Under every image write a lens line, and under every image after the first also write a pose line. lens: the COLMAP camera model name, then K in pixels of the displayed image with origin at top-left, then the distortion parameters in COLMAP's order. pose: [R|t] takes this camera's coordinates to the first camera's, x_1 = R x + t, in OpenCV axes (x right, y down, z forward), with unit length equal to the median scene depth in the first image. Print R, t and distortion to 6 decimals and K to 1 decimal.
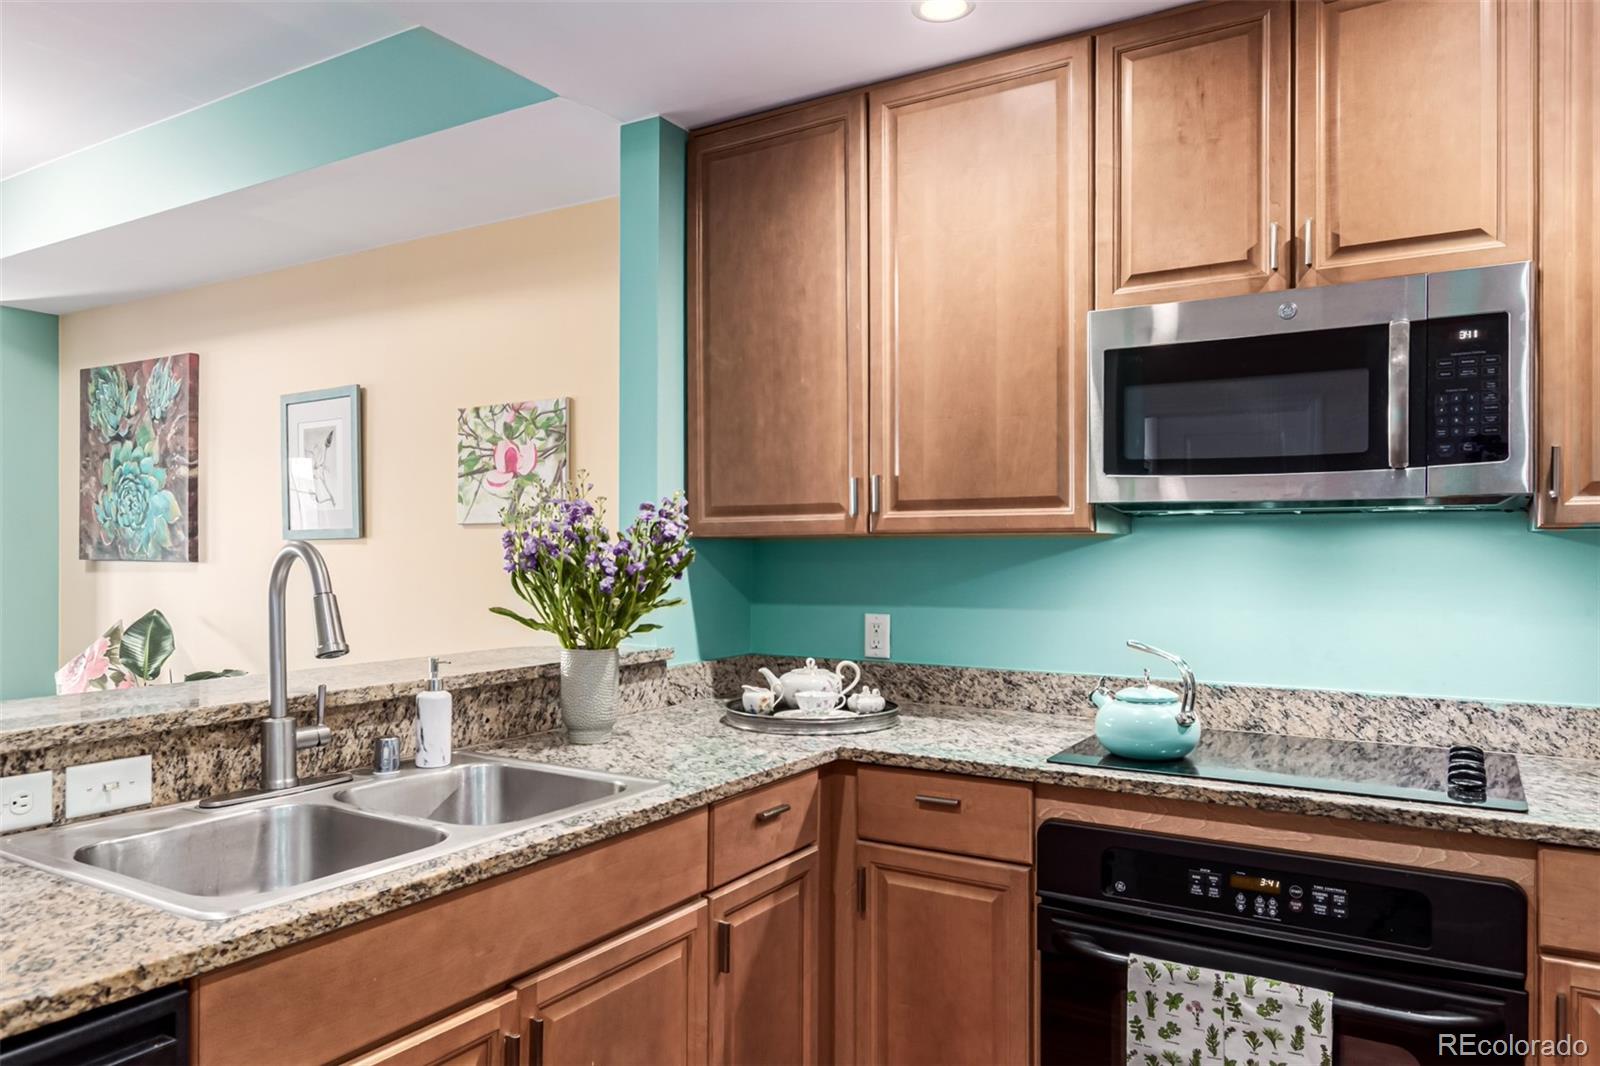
lens RADIAL K [[1096.5, 0, 781.2], [0, 1096.5, 551.0], [0, 0, 1]] dist [0.005019, 0.002833]
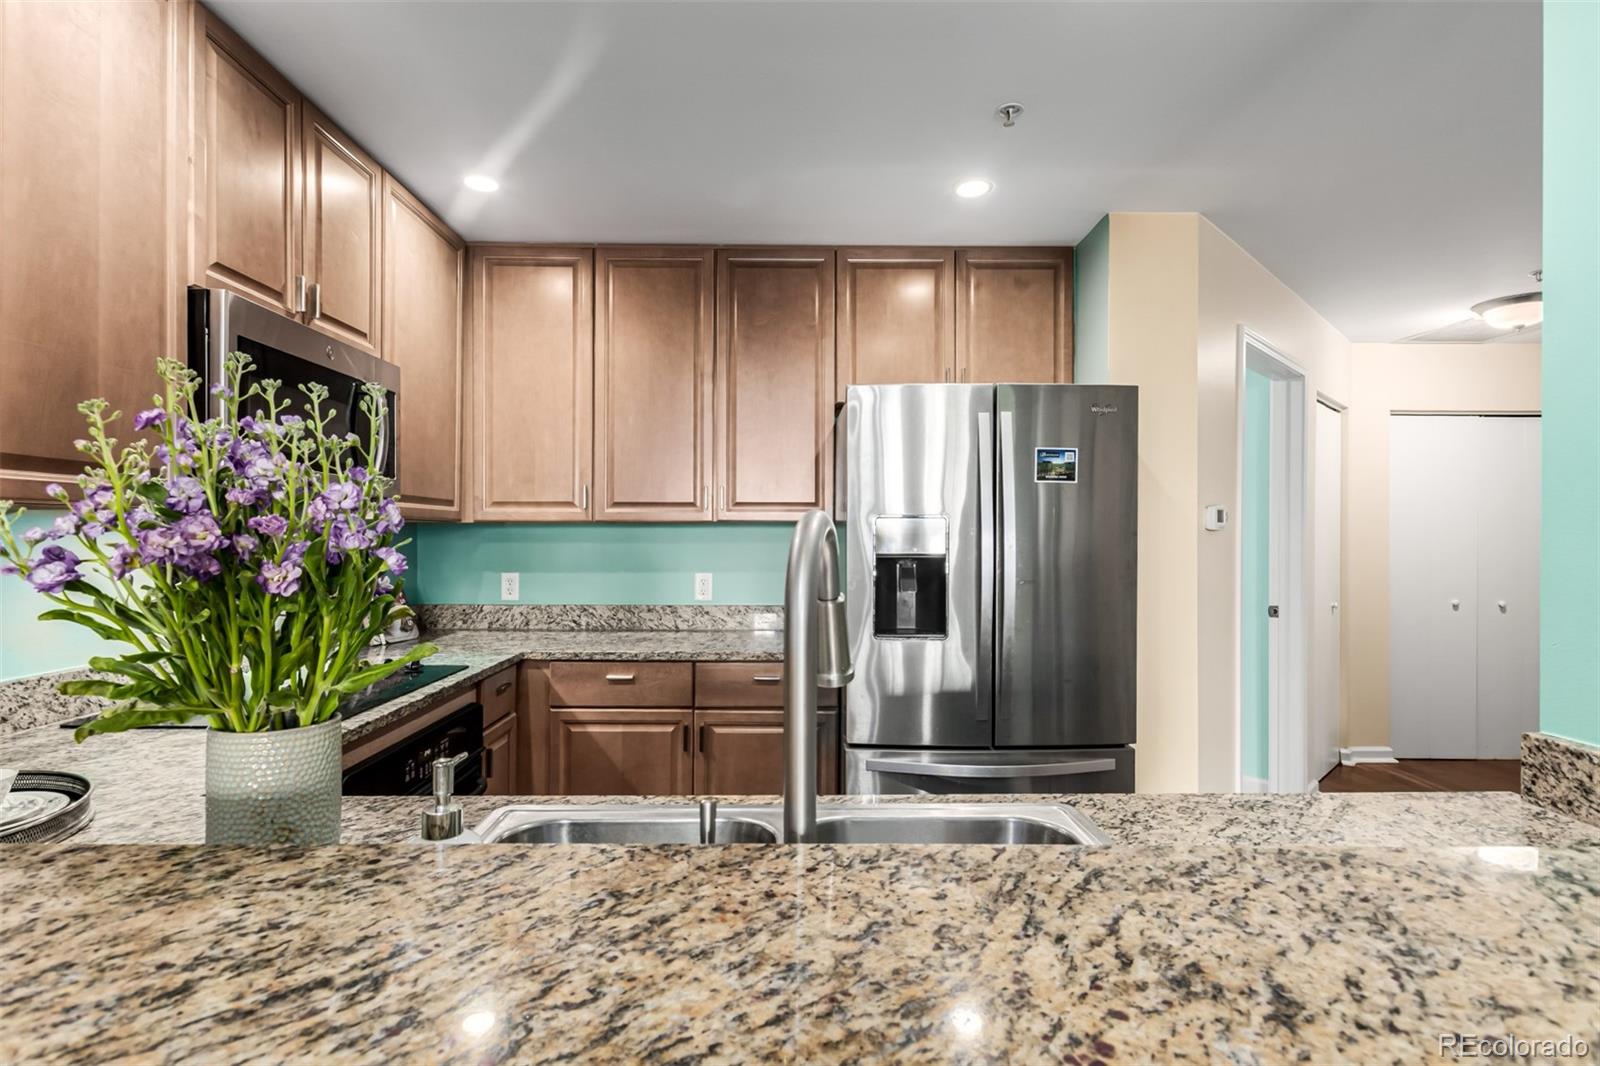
lens RADIAL K [[797.8, 0, 793.9], [0, 797.8, 535.8], [0, 0, 1]] dist [0.011391, -0.002915]
pose [[-0.539618, -0.002846, 0.841905, -0.512839], [-0.003086, 0.999994, 0.001402, 0.001979], [-0.841904, -0.001842, -0.539624, 0.802987]]
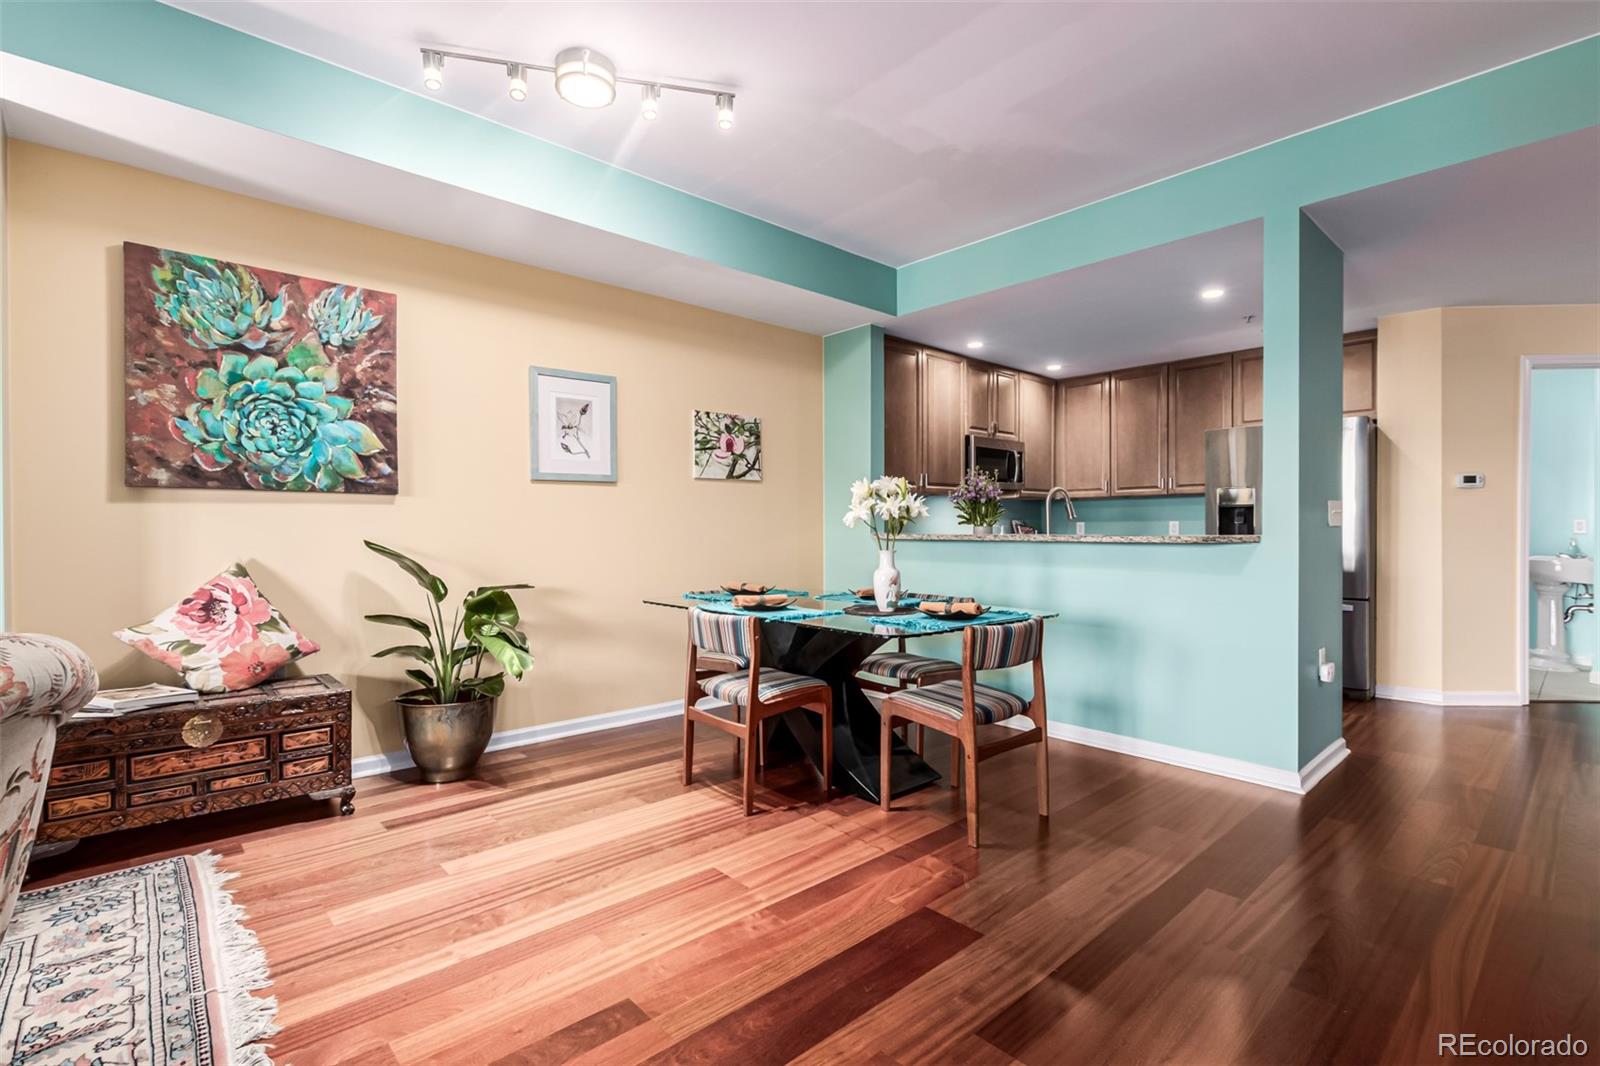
lens RADIAL K [[749.4, 0, 793.8], [0, 749.4, 530.9], [0, 0, 1]] dist [0.004471, -0.001624]
pose [[0.264804, -0.007018, 0.964277, -1.941115], [0.004568, 0.999971, 0.006023, 0.072944], [-0.964292, 0.002810, 0.264828, 0.766777]]
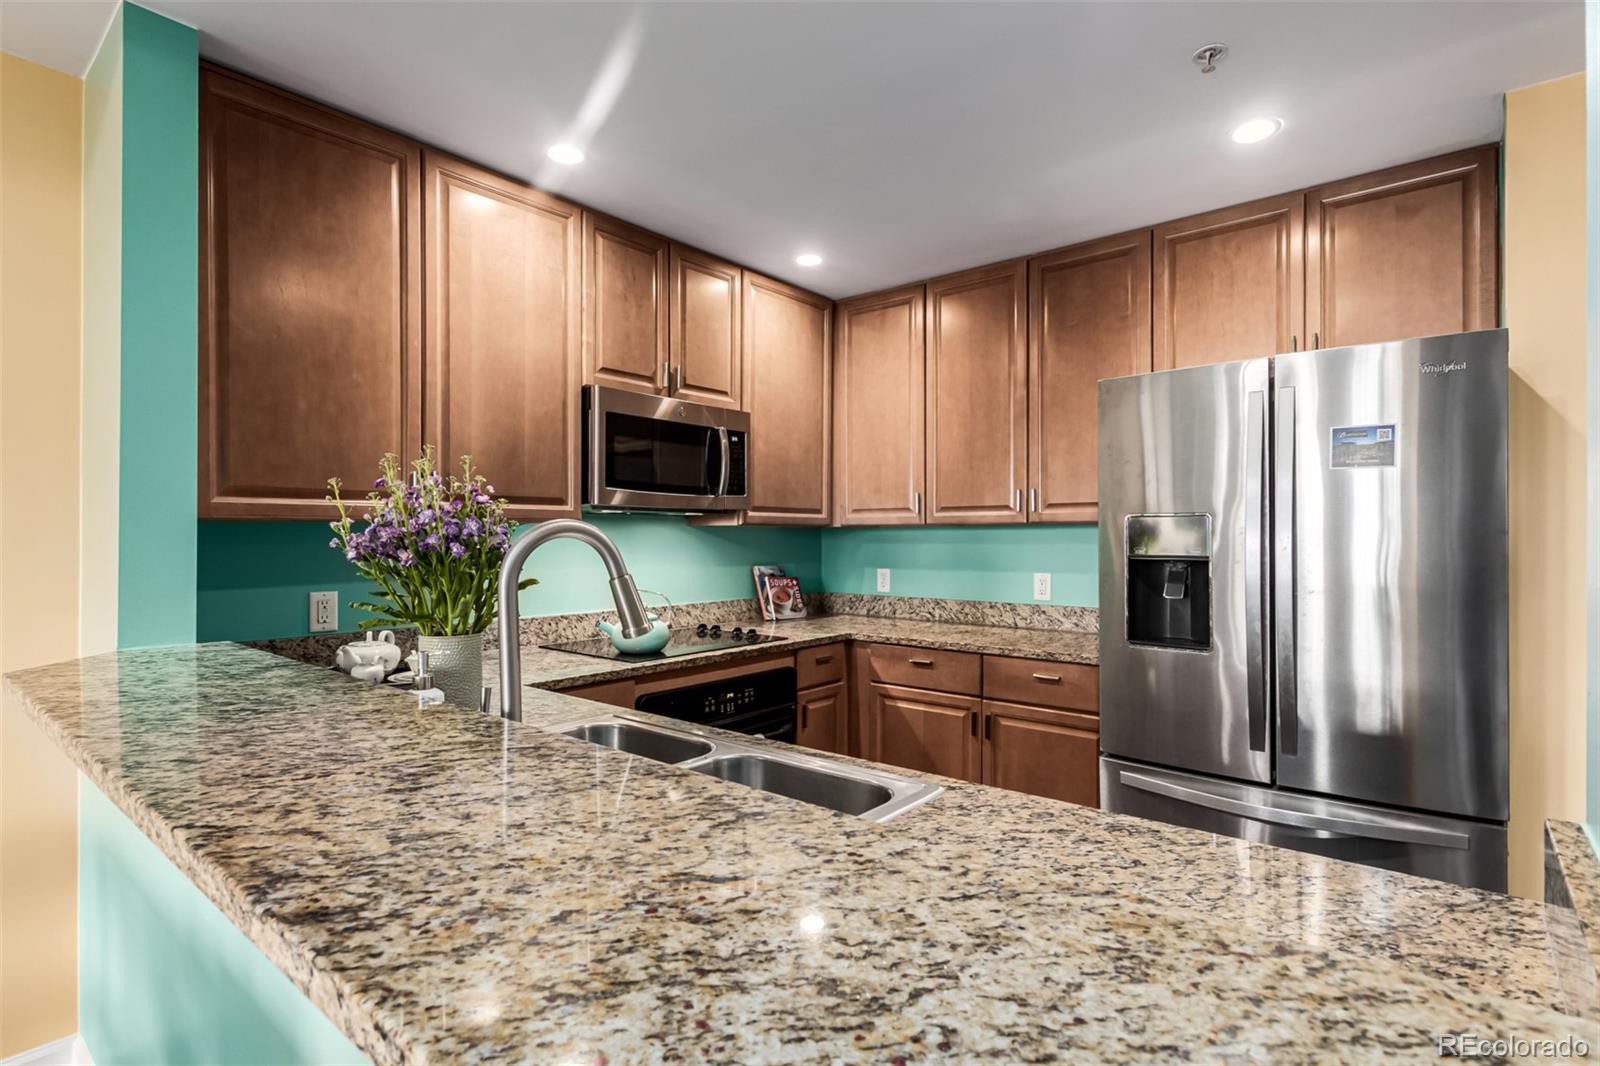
lens RADIAL K [[790.3, 0, 794.6], [0, 790.3, 536.4], [0, 0, 1]] dist [0.004930, 0.000321]
pose [[0.135035, -0.000268, 0.990841, -0.693109], [0.000902, 1.000000, 0.000147, 0.002759], [-0.990840, 0.000874, 0.135036, 0.467333]]
